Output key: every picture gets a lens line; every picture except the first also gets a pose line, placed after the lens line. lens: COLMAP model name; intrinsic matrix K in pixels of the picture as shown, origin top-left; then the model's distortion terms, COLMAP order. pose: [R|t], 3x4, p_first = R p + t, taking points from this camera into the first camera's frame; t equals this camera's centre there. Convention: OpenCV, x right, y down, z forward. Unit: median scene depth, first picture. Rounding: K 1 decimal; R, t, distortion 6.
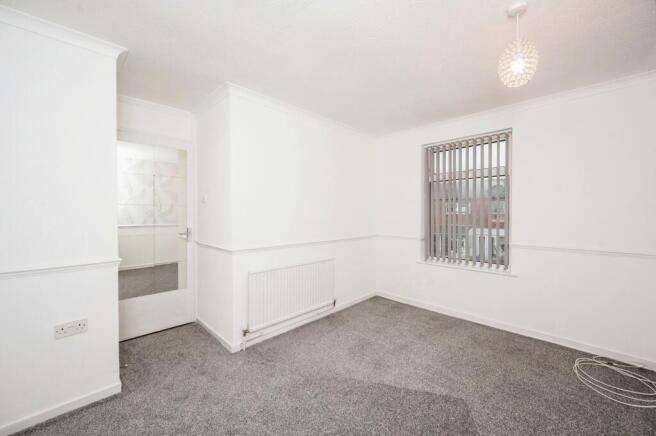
lens RADIAL K [[254.8, 0, 329.0], [0, 254.8, 213.7], [0, 0, 1]] dist [-0.001429, -0.000139]
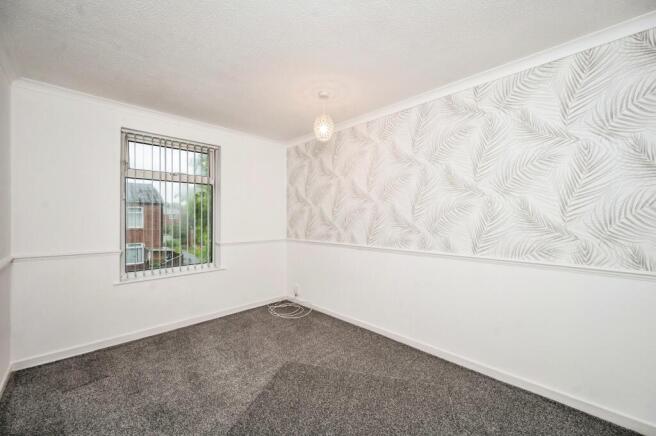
lens RADIAL K [[254.8, 0, 327.3], [0, 254.8, 219.0], [0, 0, 1]] dist [-0.001429, -0.000139]
pose [[0.021923, -0.006820, 0.999736, -0.453361], [0.004455, 0.999967, 0.006723, -0.000541], [-0.999750, 0.004307, 0.021953, 0.456802]]
